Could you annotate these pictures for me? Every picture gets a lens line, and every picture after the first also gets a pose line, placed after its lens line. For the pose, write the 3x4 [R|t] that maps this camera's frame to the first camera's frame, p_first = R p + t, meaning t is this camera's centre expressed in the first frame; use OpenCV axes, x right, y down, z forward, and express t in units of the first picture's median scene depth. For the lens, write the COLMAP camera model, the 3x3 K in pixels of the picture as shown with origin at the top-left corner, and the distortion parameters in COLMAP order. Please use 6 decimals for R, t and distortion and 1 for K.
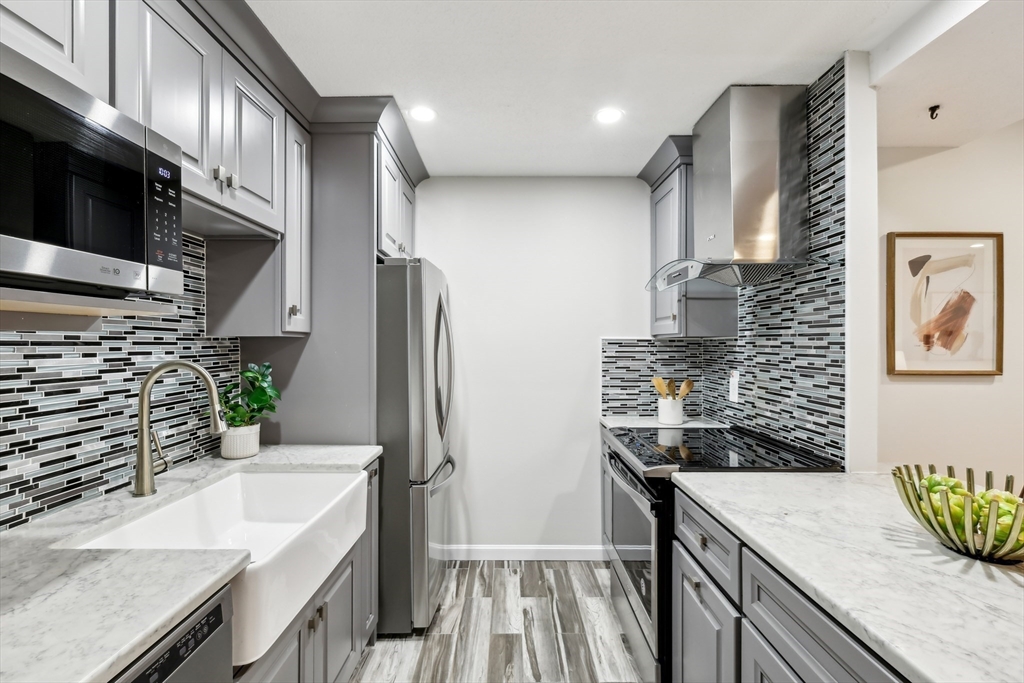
lens RADIAL K [[449.8, 0, 511.5], [0, 449.8, 341.4], [0, 0, 1]] dist [0.001128, 0.001084]
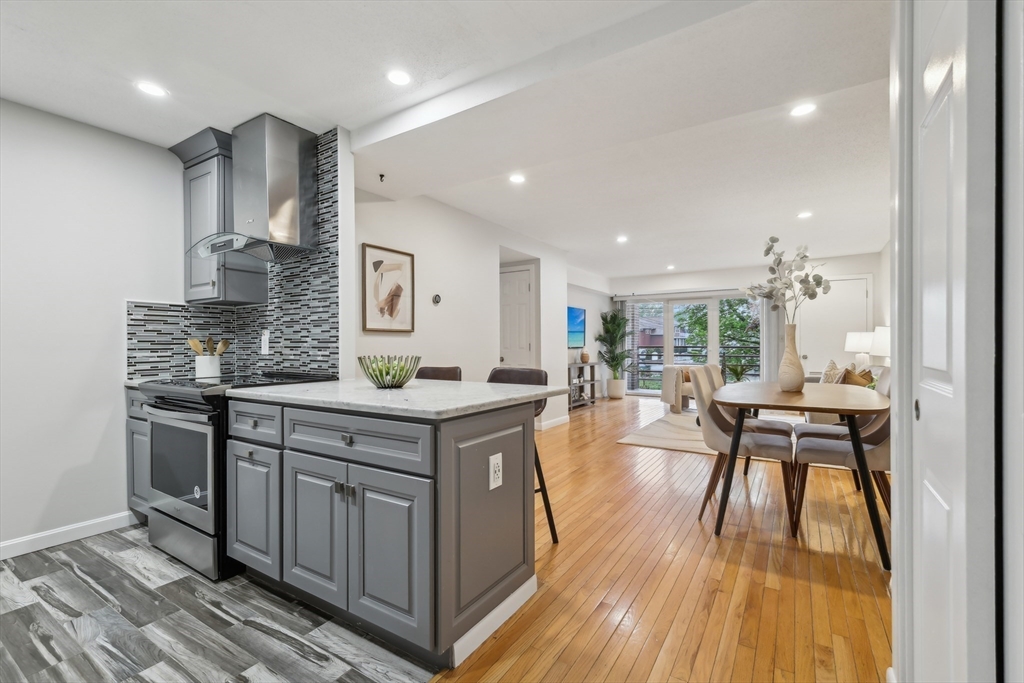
lens RADIAL K [[449.8, 0, 514.4], [0, 449.8, 343.9], [0, 0, 1]] dist [0.001128, 0.001084]
pose [[0.542276, -0.005142, 0.840185, -0.248782], [0.002405, 0.999987, 0.004568, 0.126523], [-0.840197, -0.000456, 0.542281, -0.366670]]
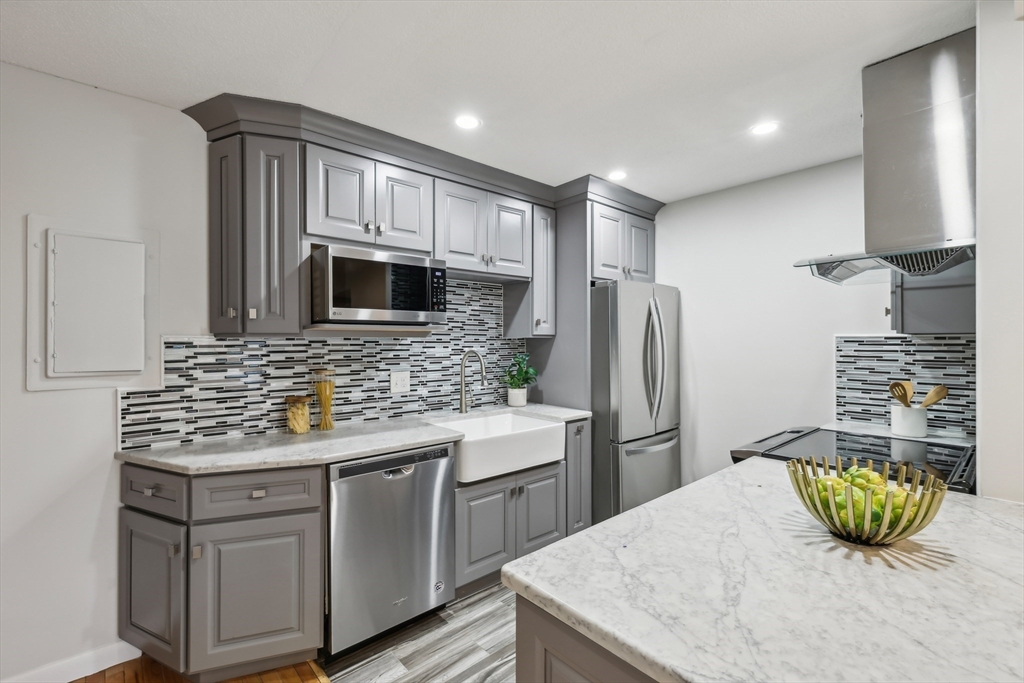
lens RADIAL K [[449.8, 0, 512.5], [0, 449.8, 339.5], [0, 0, 1]] dist [0.001128, 0.001084]
pose [[0.661482, -0.004381, -0.749948, 0.674663], [0.005144, 0.999986, -0.001305, -0.002275], [0.749943, -0.002994, 0.661496, -0.167481]]
